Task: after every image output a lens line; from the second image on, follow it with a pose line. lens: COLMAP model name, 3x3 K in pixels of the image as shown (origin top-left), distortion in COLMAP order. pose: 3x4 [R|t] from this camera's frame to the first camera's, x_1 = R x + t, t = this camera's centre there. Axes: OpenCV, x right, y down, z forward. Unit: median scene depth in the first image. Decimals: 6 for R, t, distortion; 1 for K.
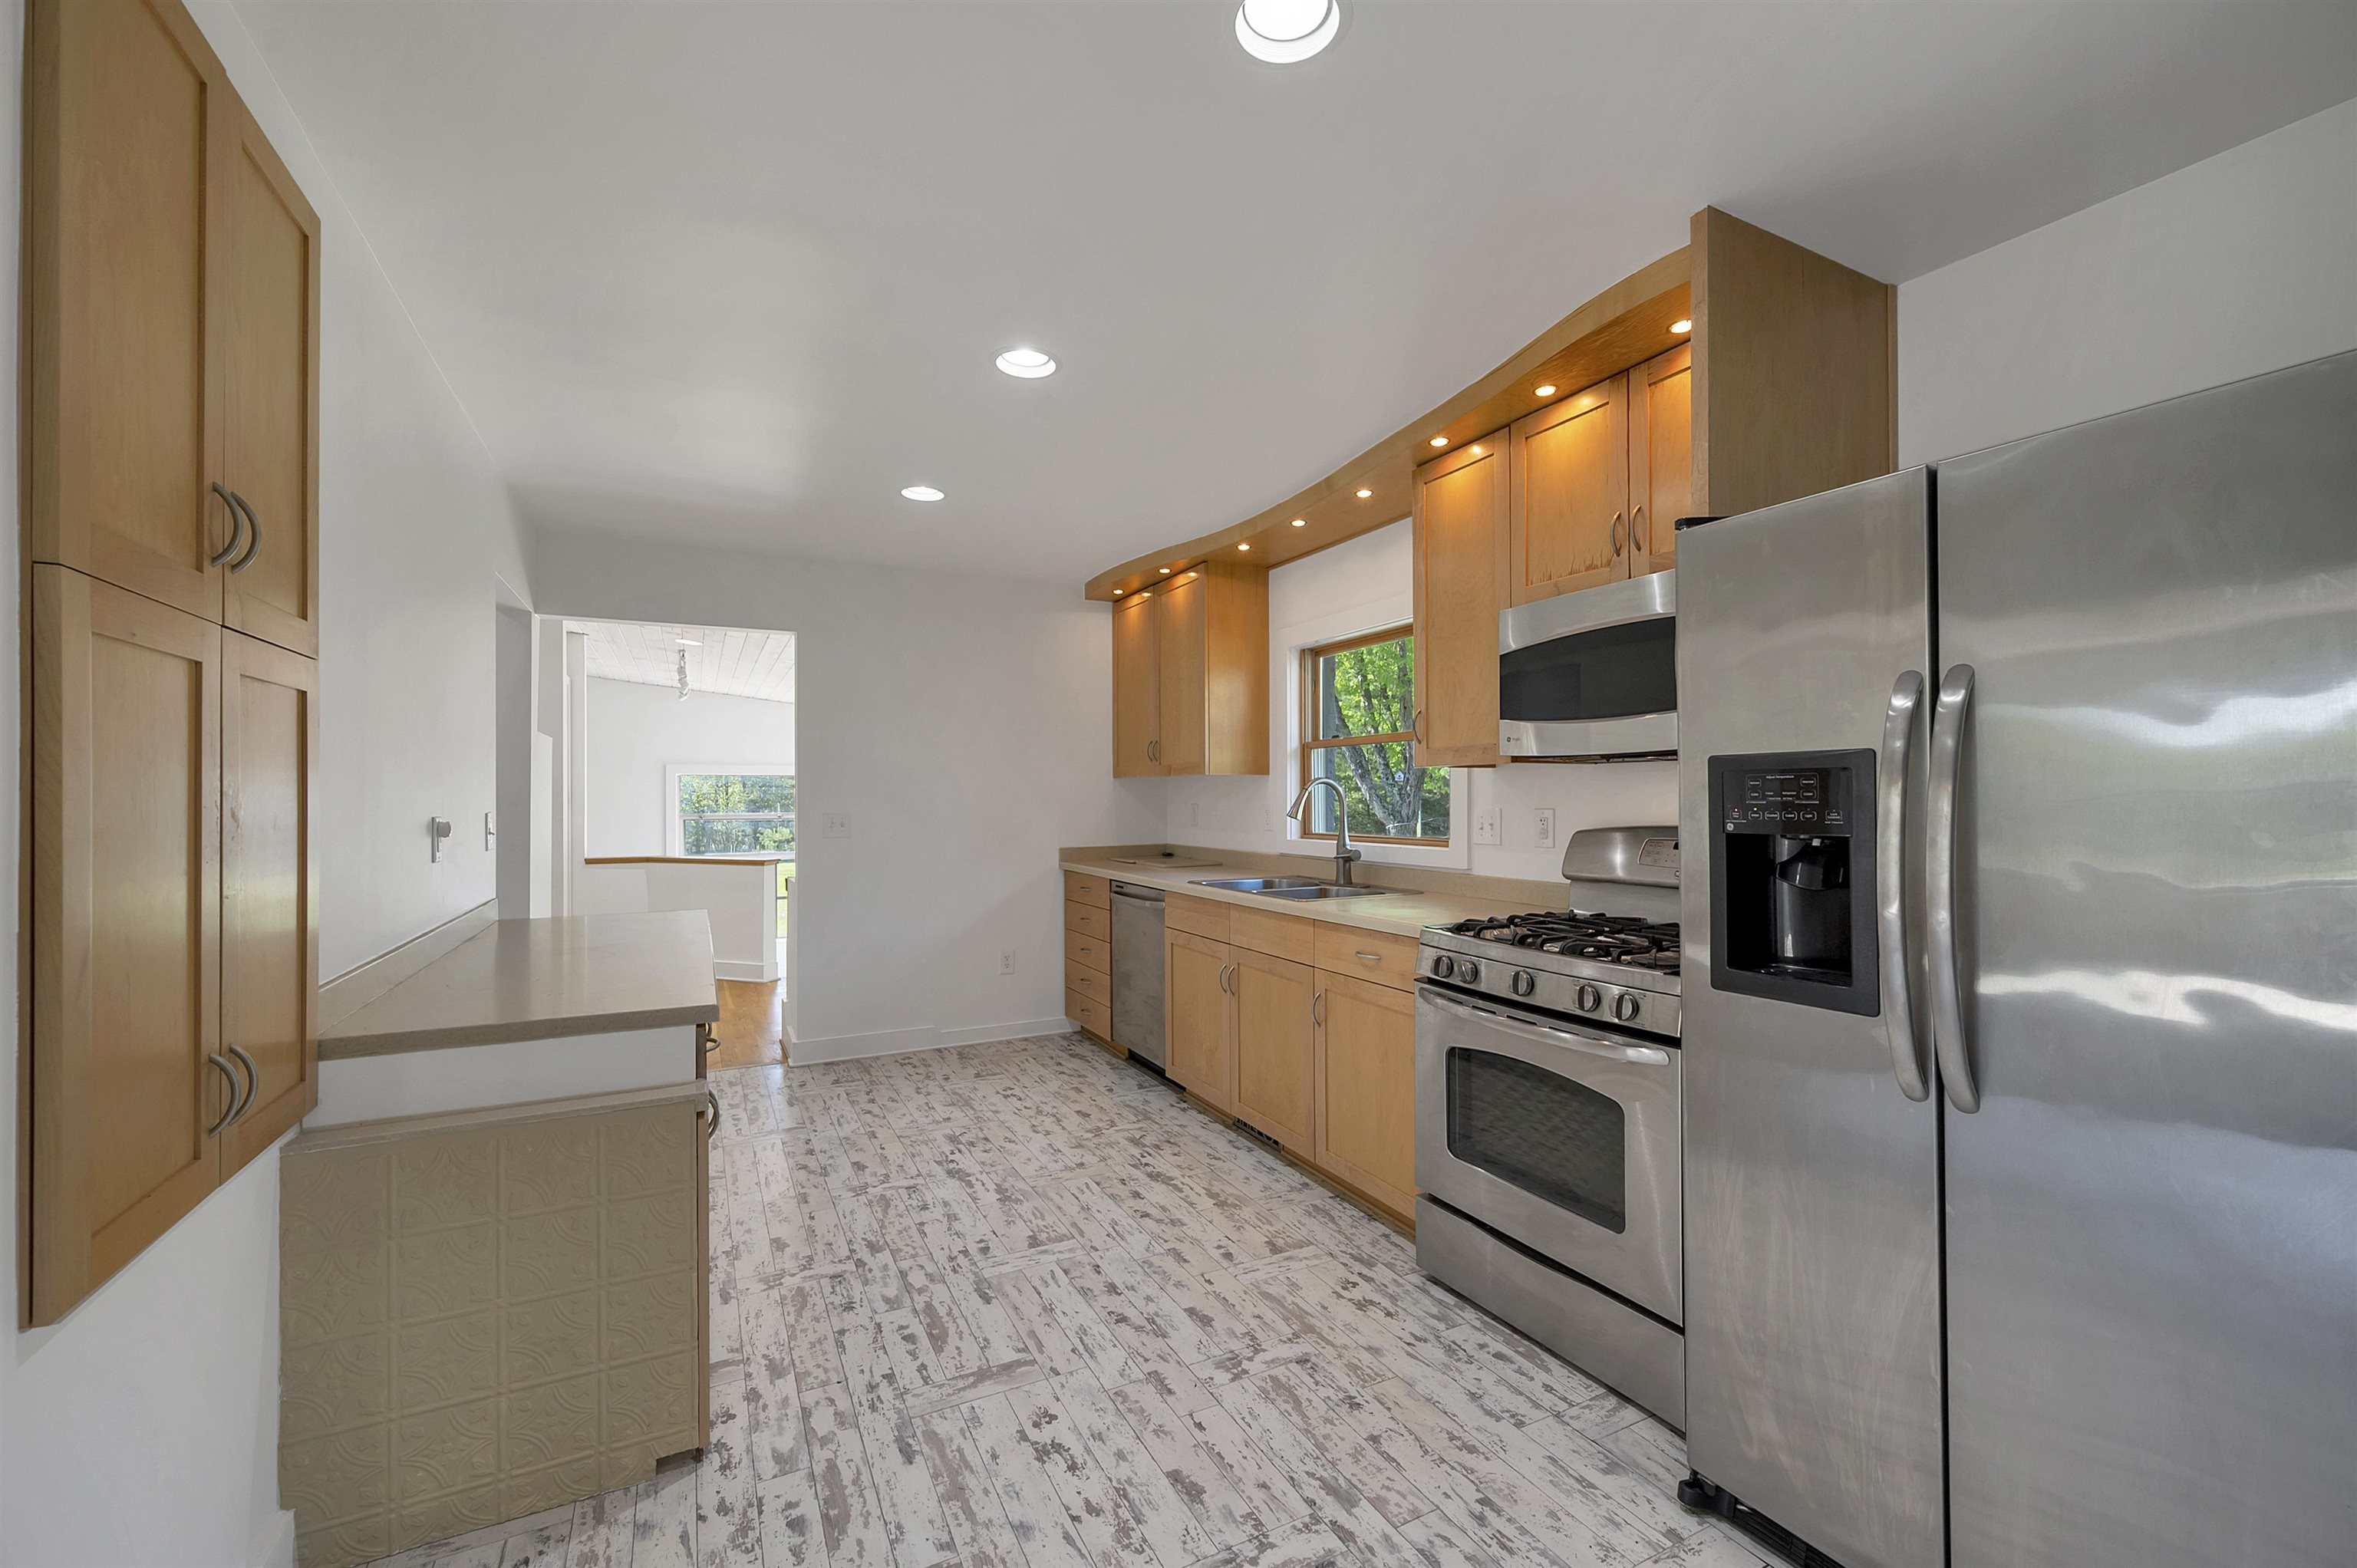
lens RADIAL K [[951.7, 0, 1187.2], [0, 951.7, 787.8], [0, 0, 1]] dist [0.000231, -0.000108]
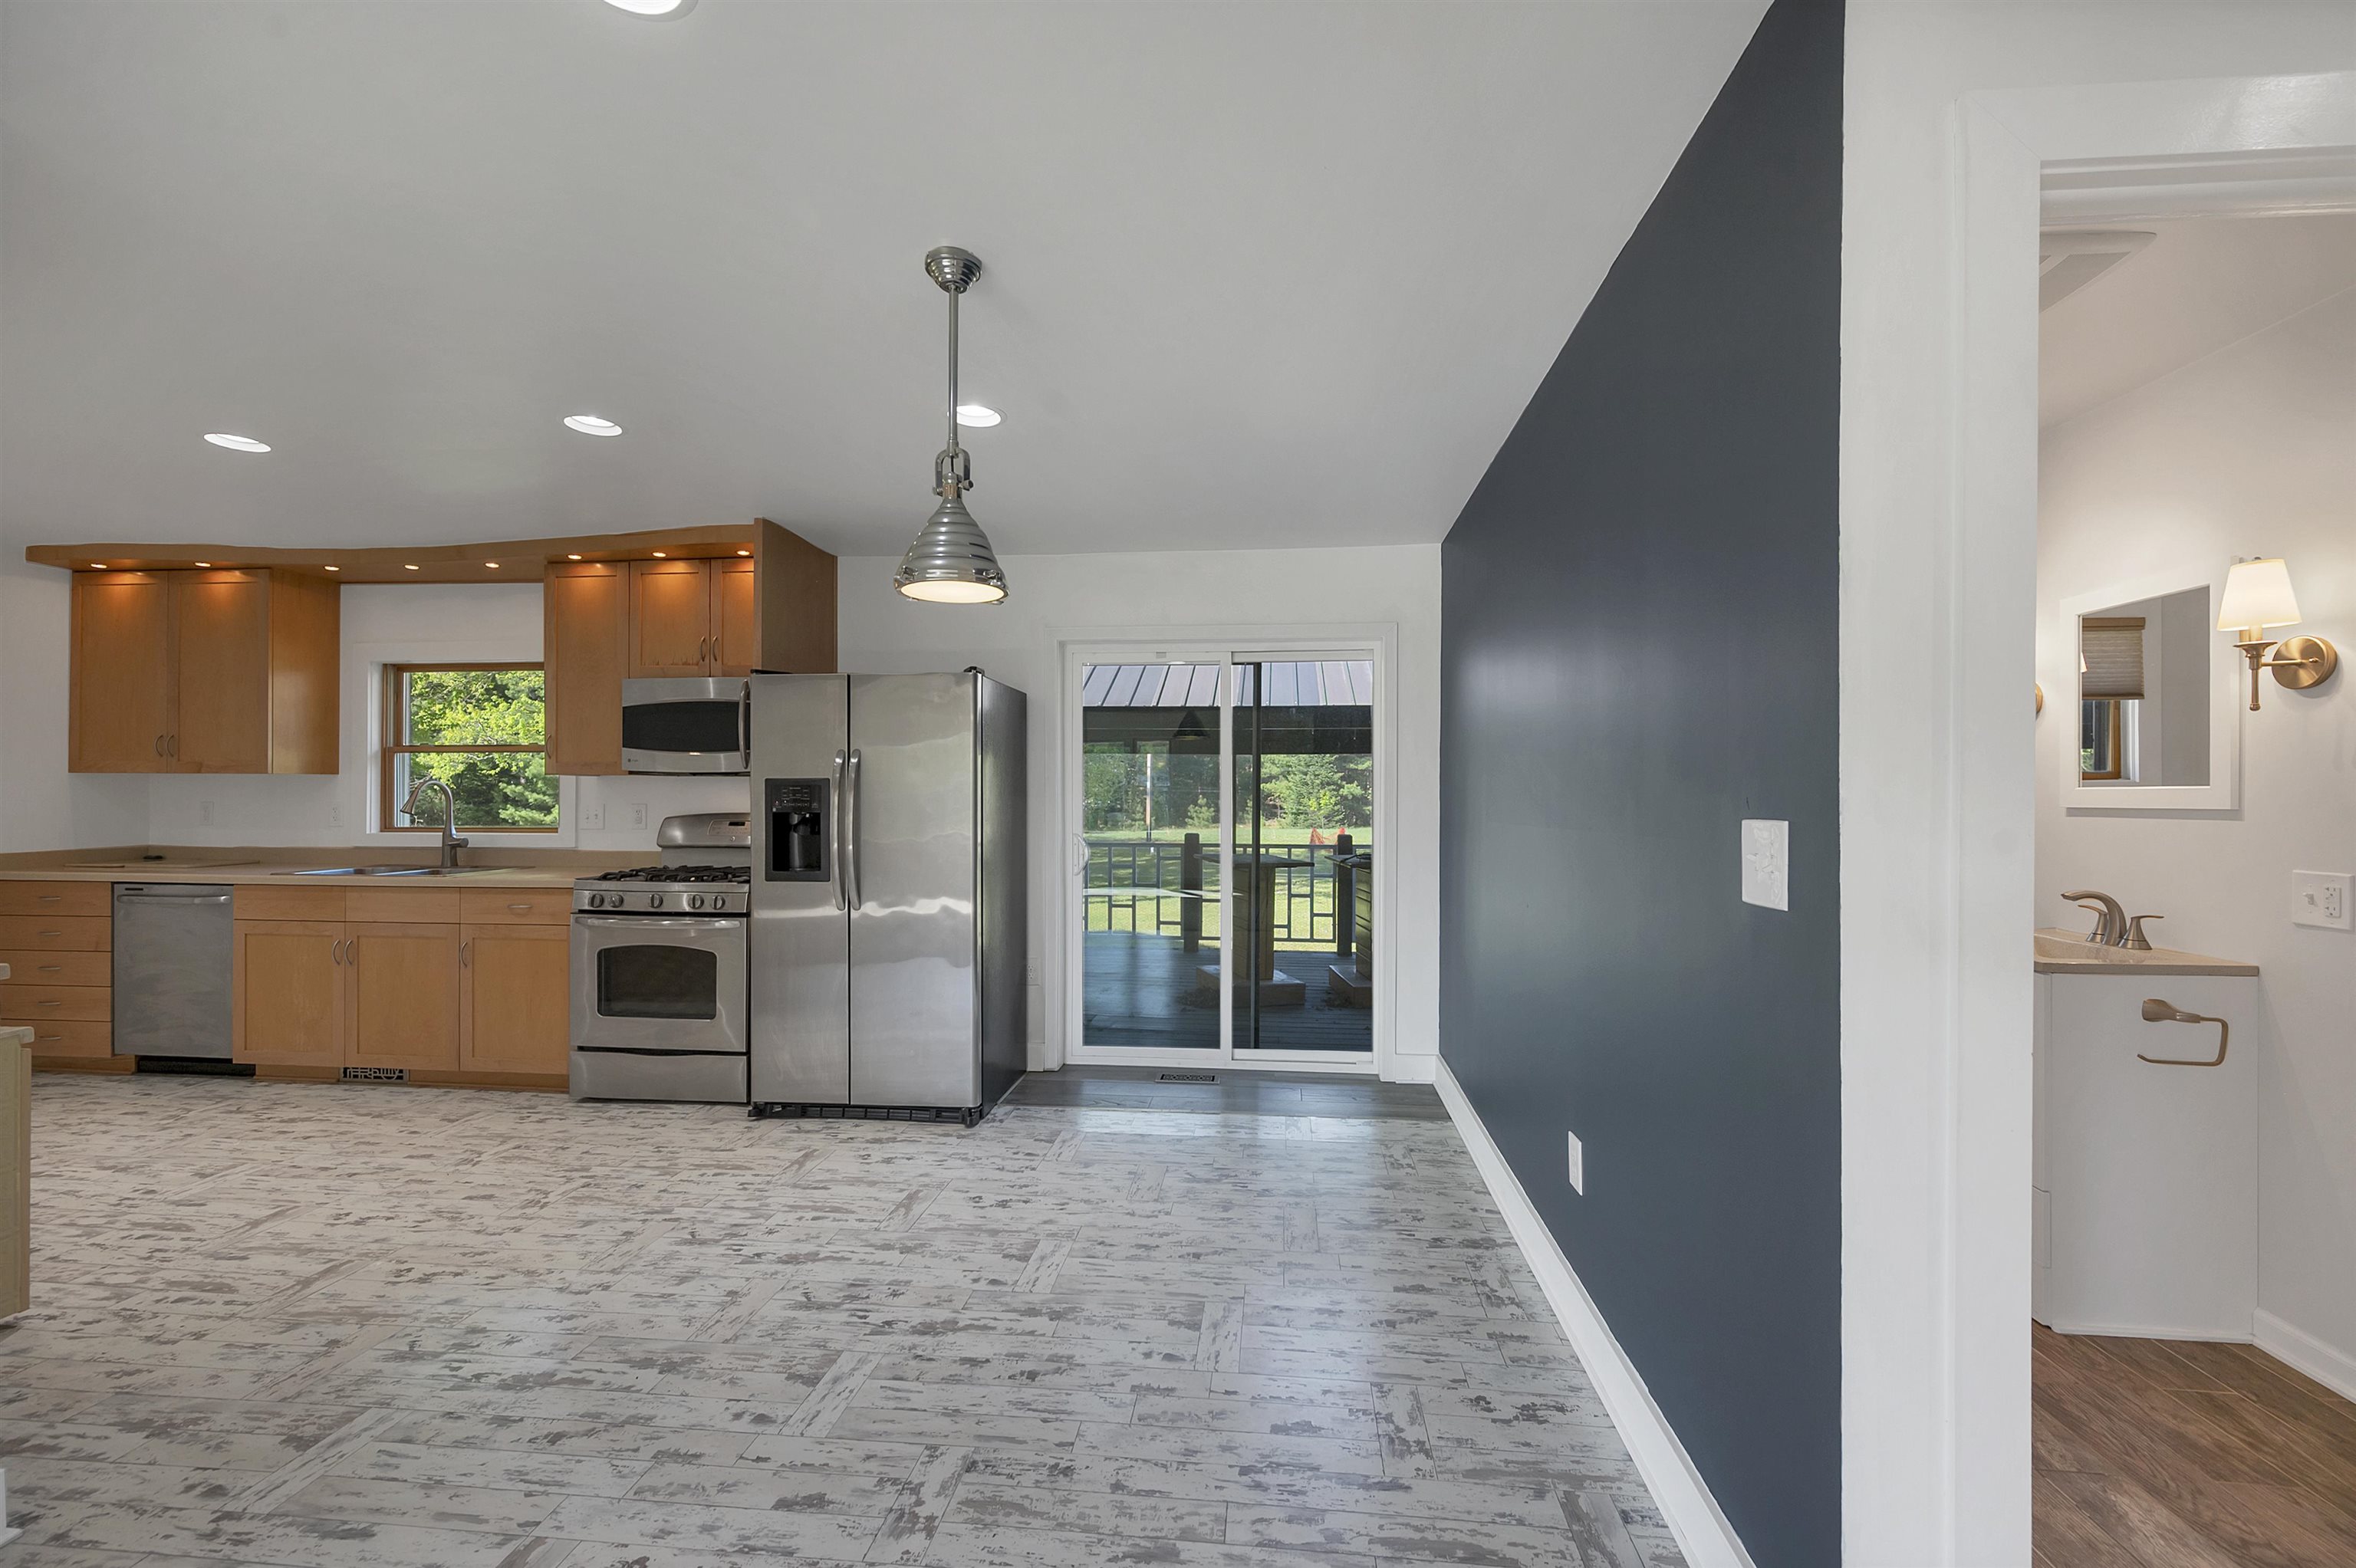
lens RADIAL K [[957.1, 0, 1180.6], [0, 957.1, 797.3], [0, 0, 1]] dist [-0.001645, -0.000021]
pose [[0.546301, 0.004261, 0.837578, -0.529587], [-0.011650, 0.999929, 0.002512, -0.003749], [-0.837508, -0.011130, 0.546311, -0.691941]]
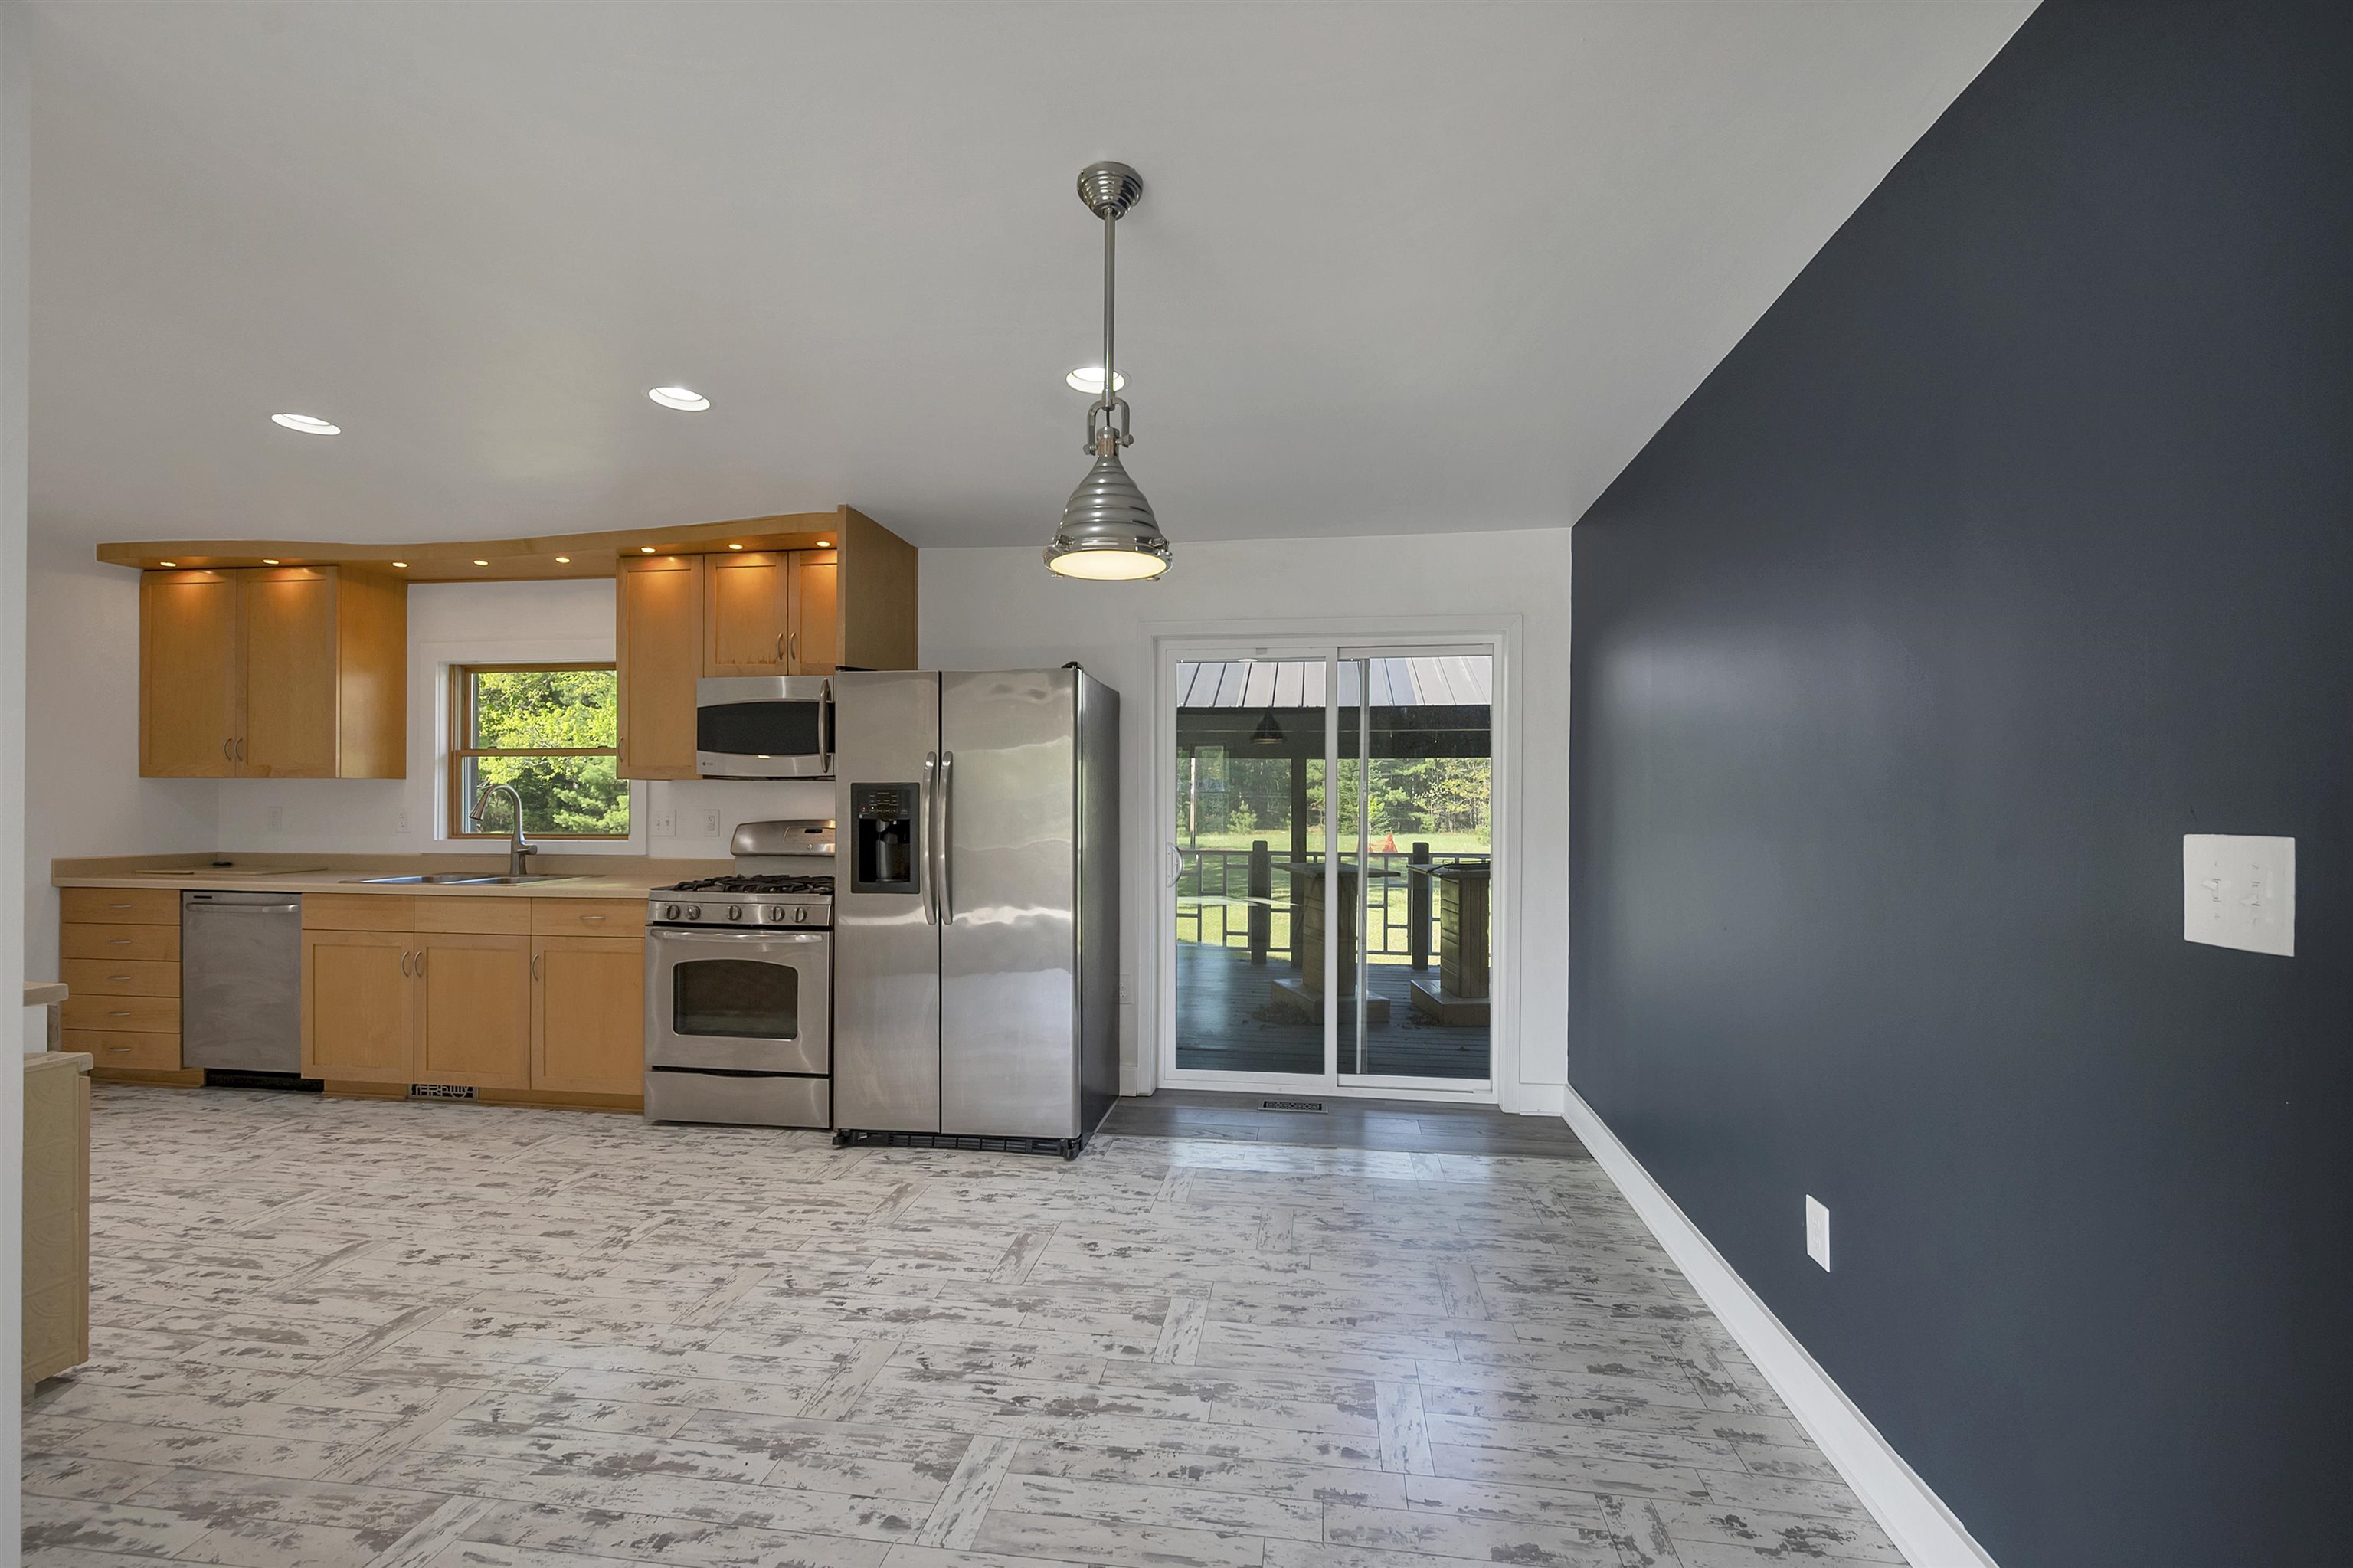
lens RADIAL K [[962.7, 0, 1181.6], [0, 962.7, 804.2], [0, 0, 1]] dist [-0.001025, -0.000177]
pose [[0.578695, 0.004088, 0.815534, -0.498490], [-0.012702, 0.999911, 0.004000, -0.002526], [-0.815445, -0.012674, 0.578695, -0.538757]]
